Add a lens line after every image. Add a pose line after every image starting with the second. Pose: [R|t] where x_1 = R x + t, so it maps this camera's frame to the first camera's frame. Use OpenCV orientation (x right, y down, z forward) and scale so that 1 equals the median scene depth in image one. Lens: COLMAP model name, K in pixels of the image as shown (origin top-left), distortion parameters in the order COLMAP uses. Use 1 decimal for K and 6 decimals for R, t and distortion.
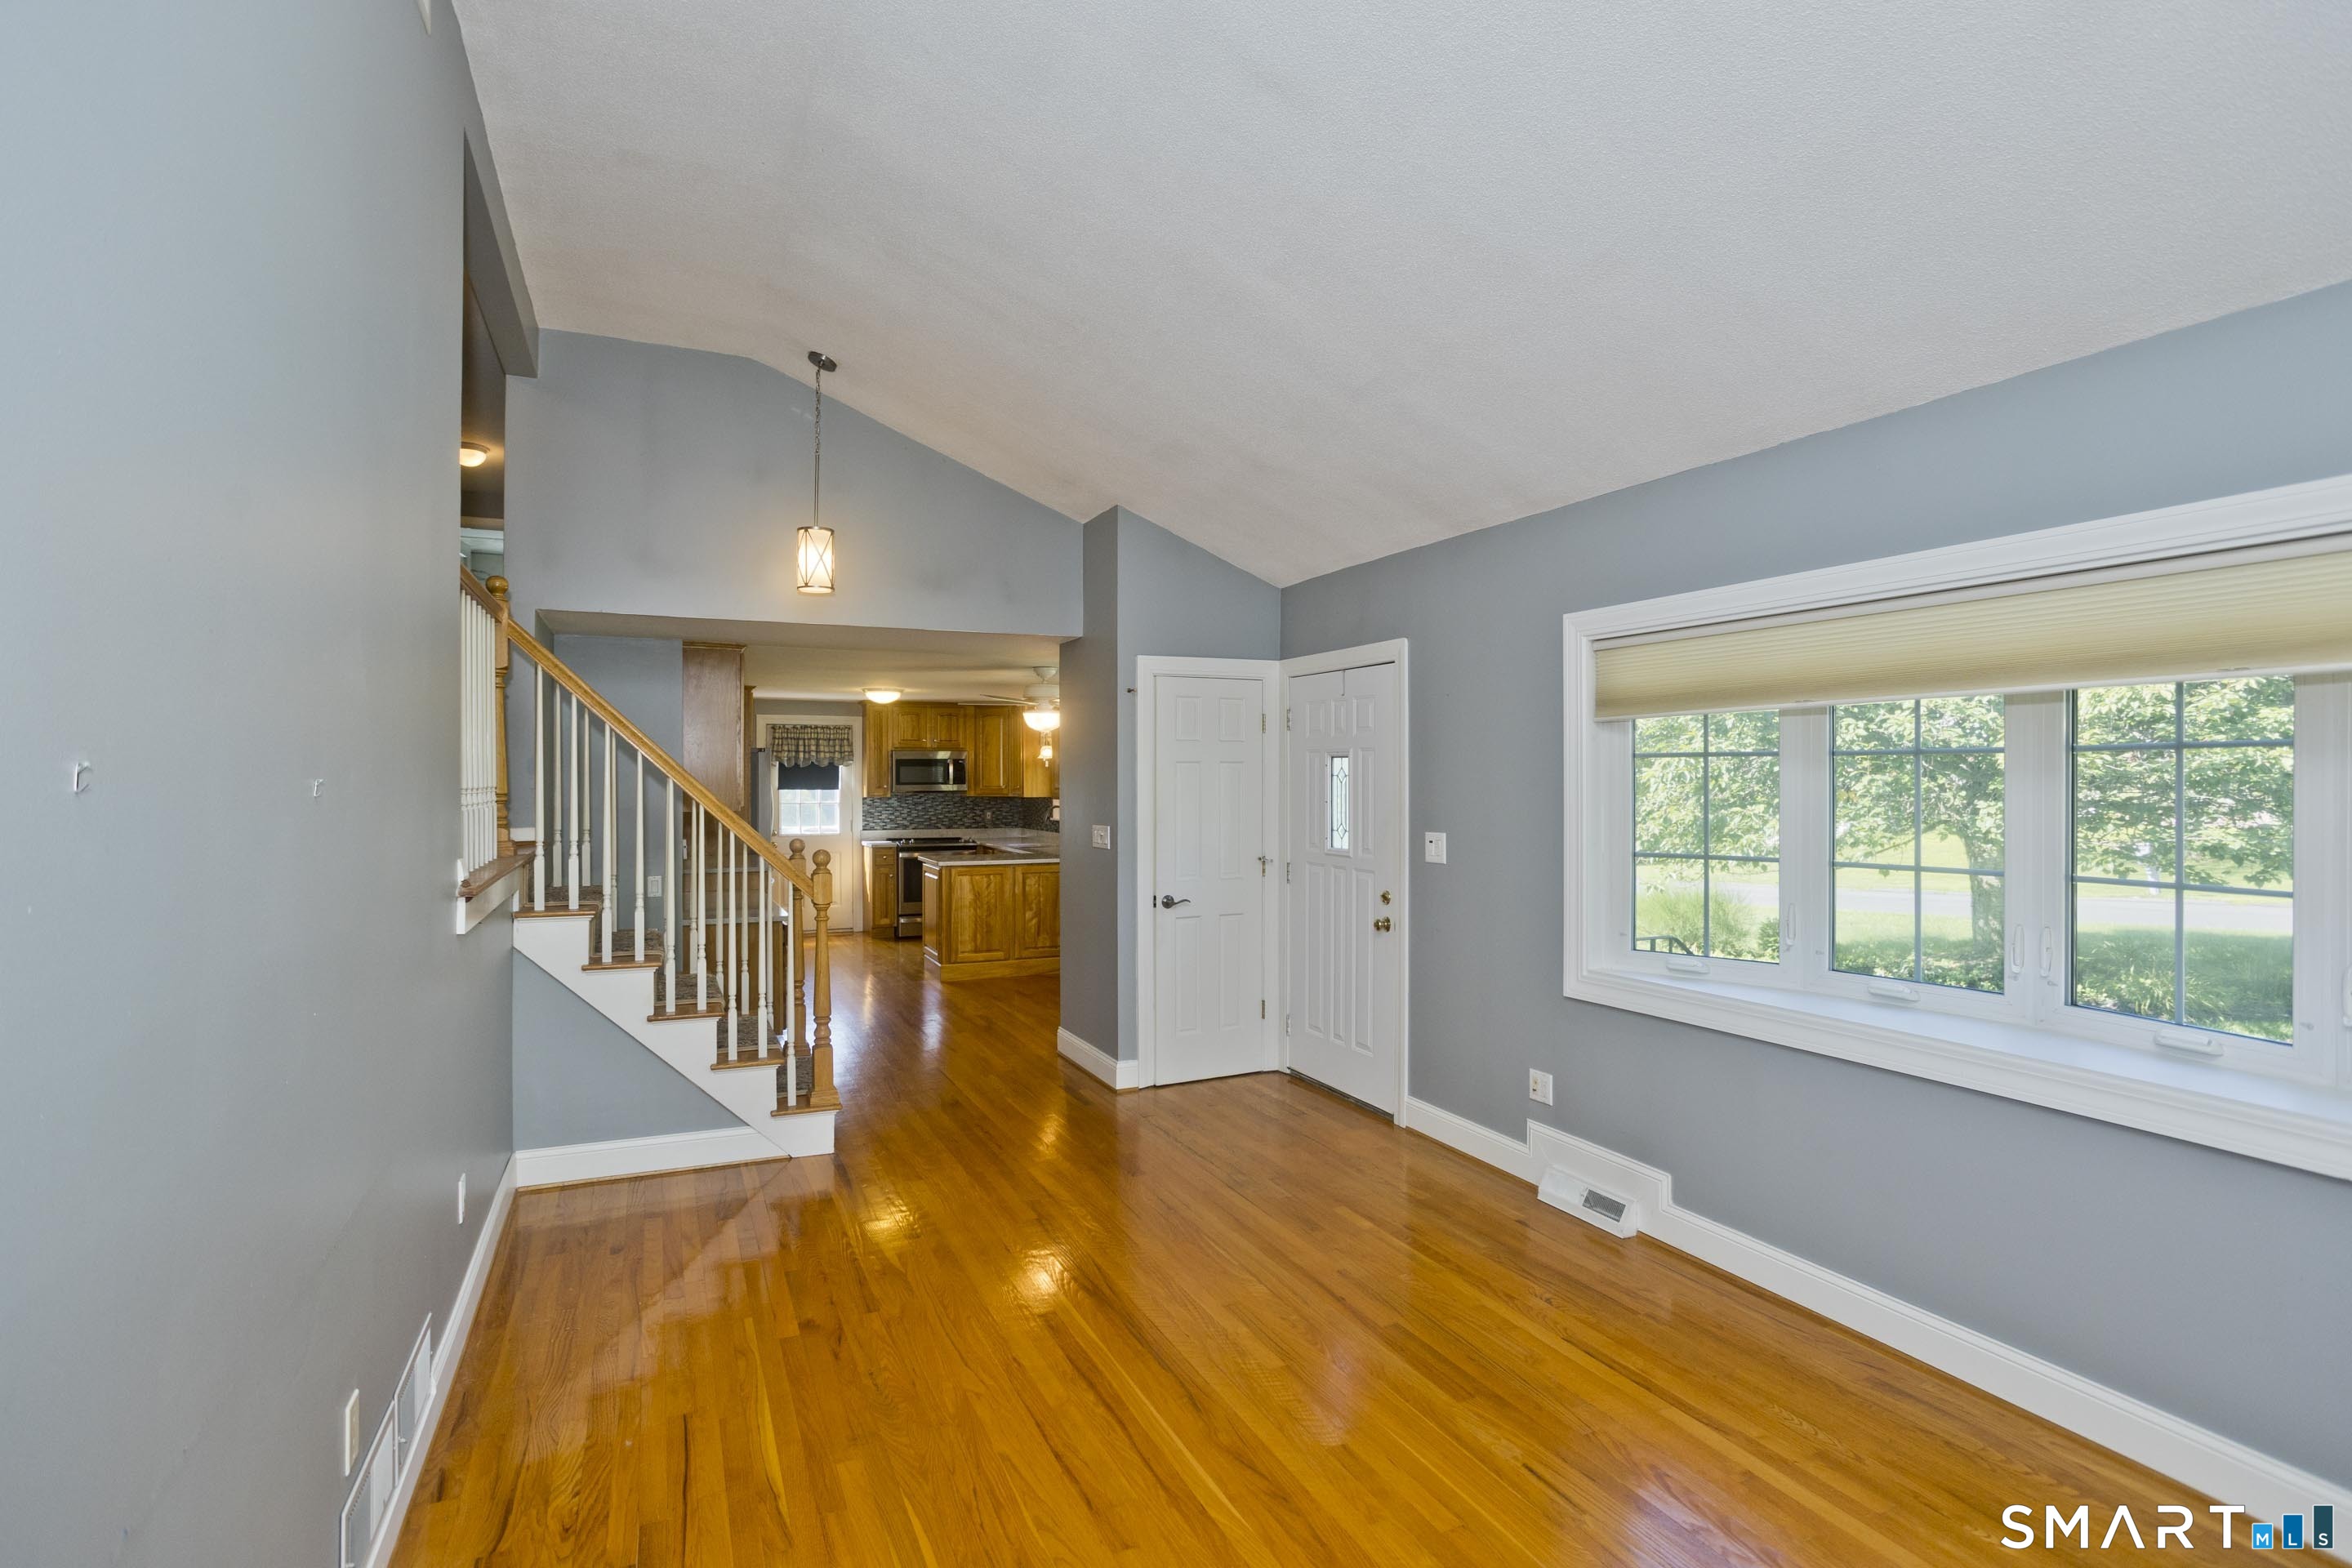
lens RADIAL K [[1148.0, 0, 1176.5], [0, 1148.0, 777.6], [0, 0, 1]] dist [-0.042031, 0.025299]
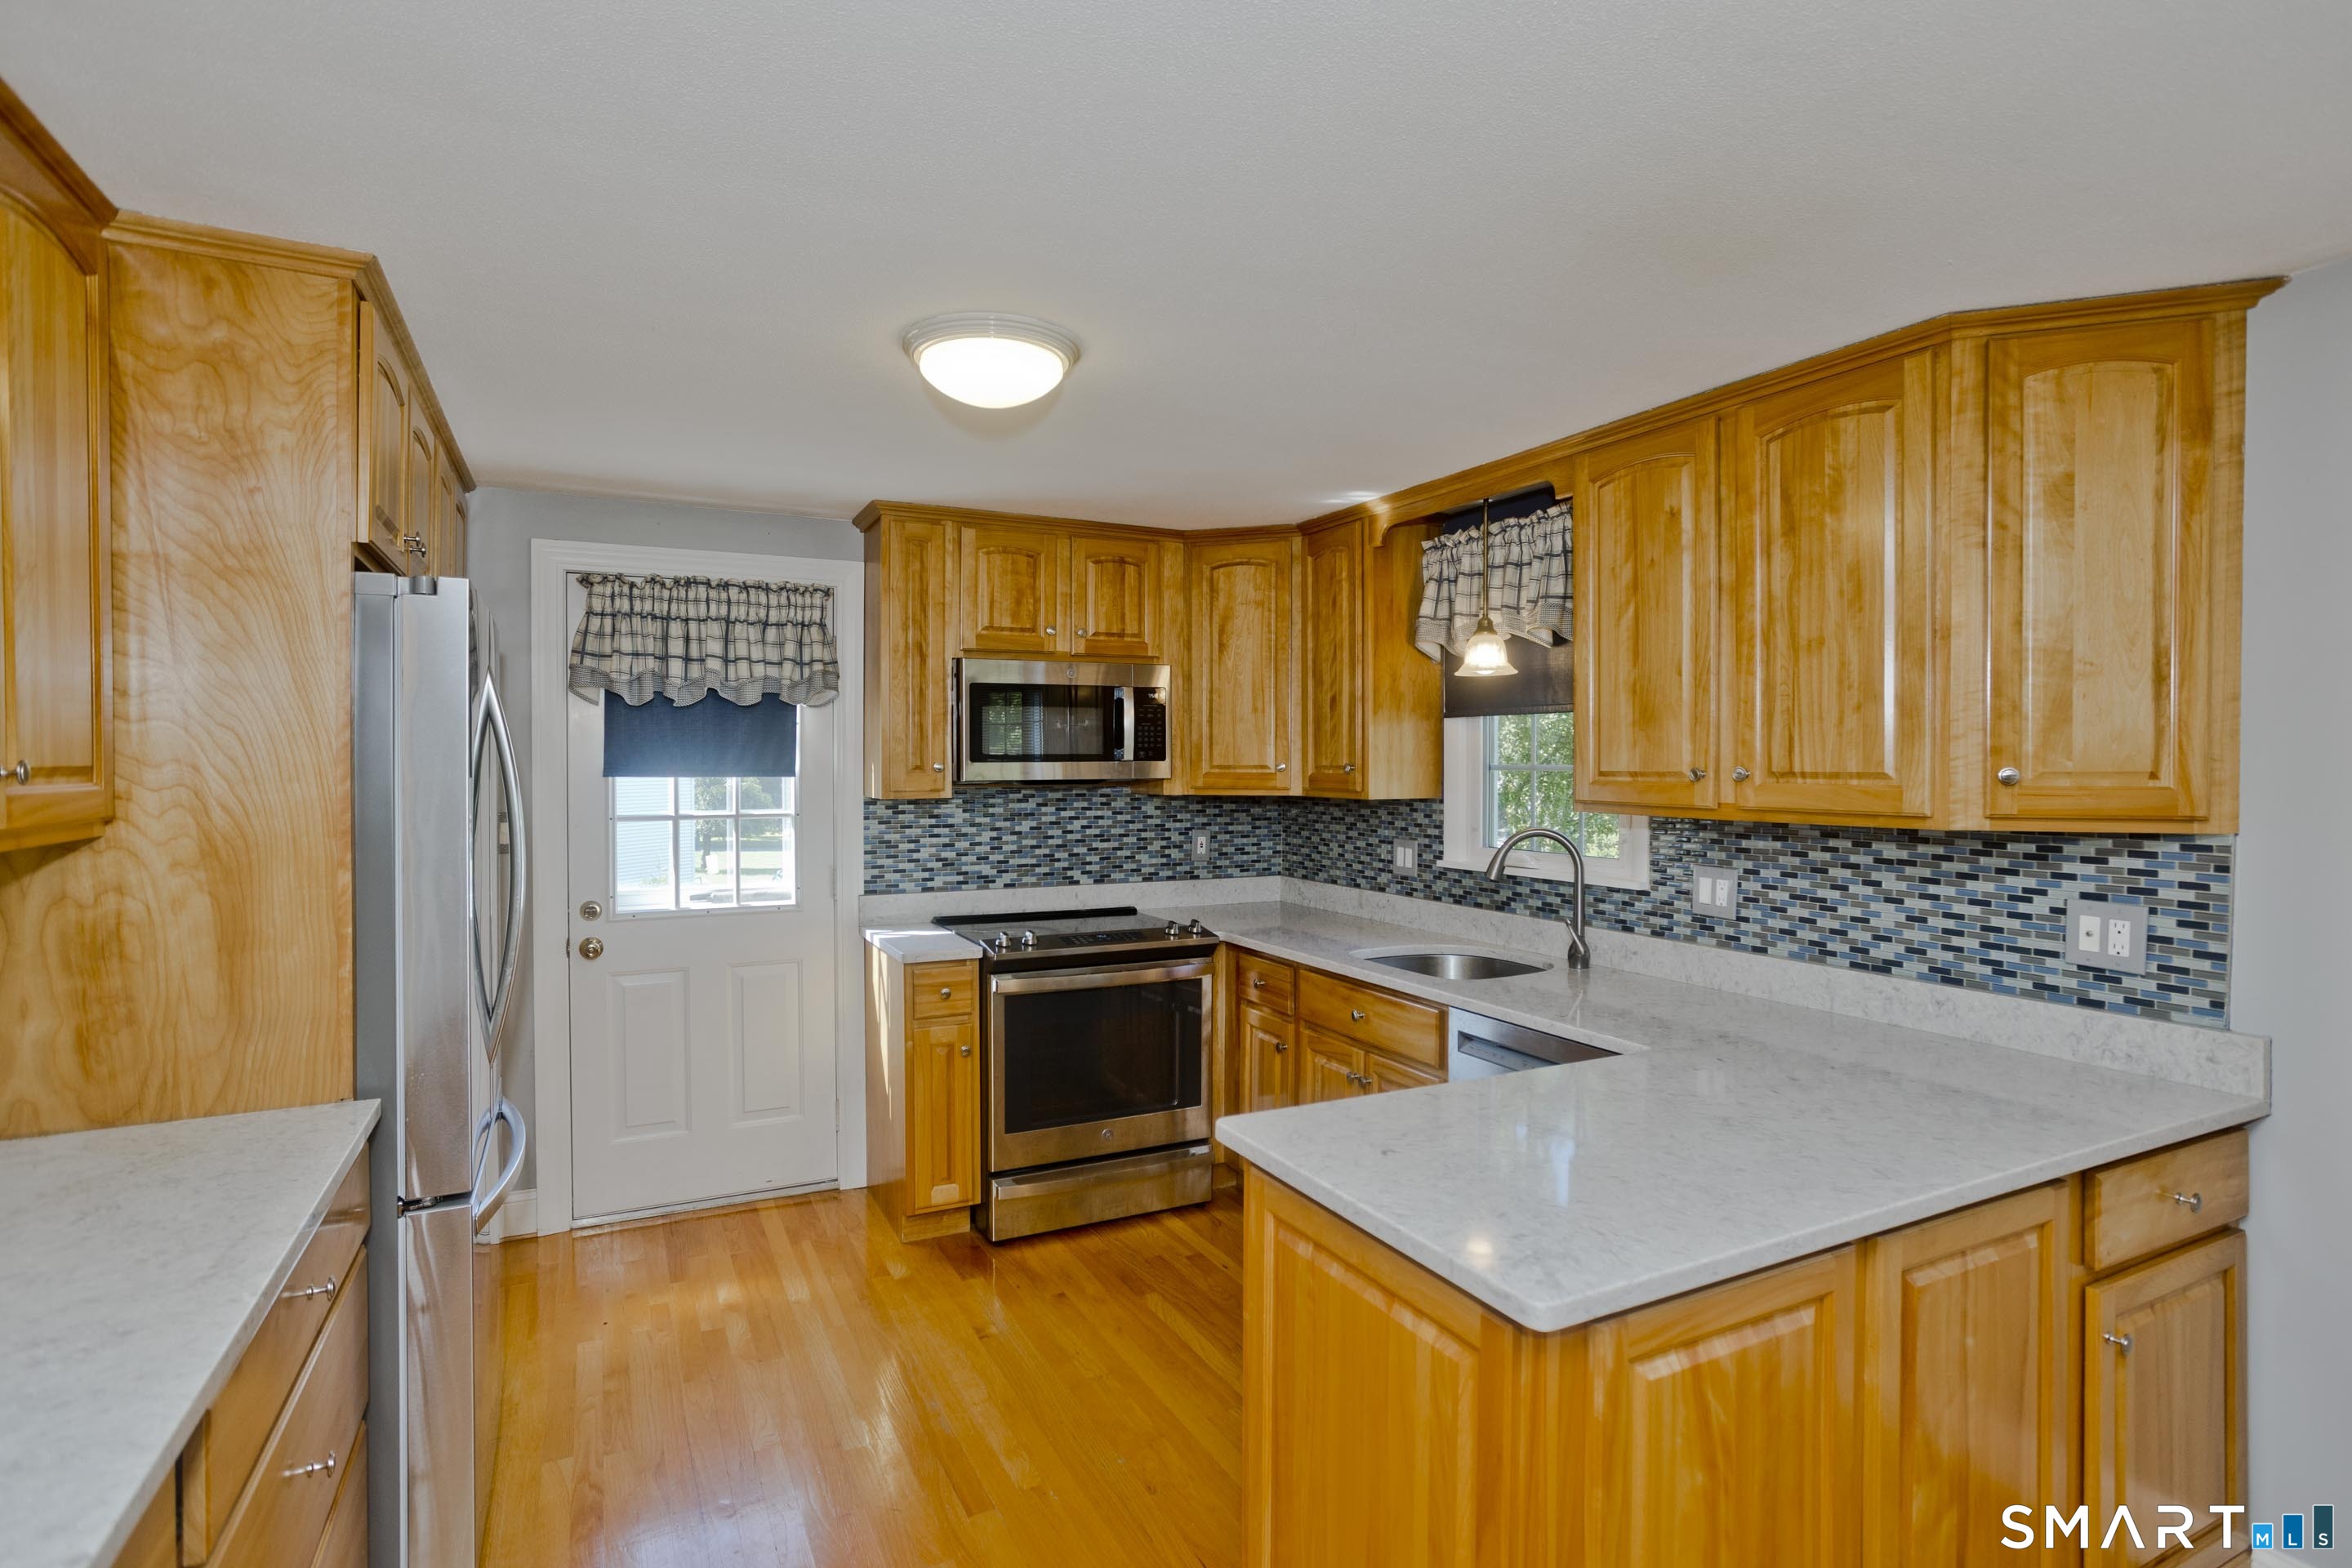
lens RADIAL K [[1148.0, 0, 1191.8], [0, 1148.0, 773.0], [0, 0, 1]] dist [-0.042031, 0.025299]
pose [[0.998591, 0.004382, 0.052893, -0.201233], [-0.004830, 0.999954, 0.008338, 0.006725], [-0.052854, -0.008582, 0.998565, 0.674319]]
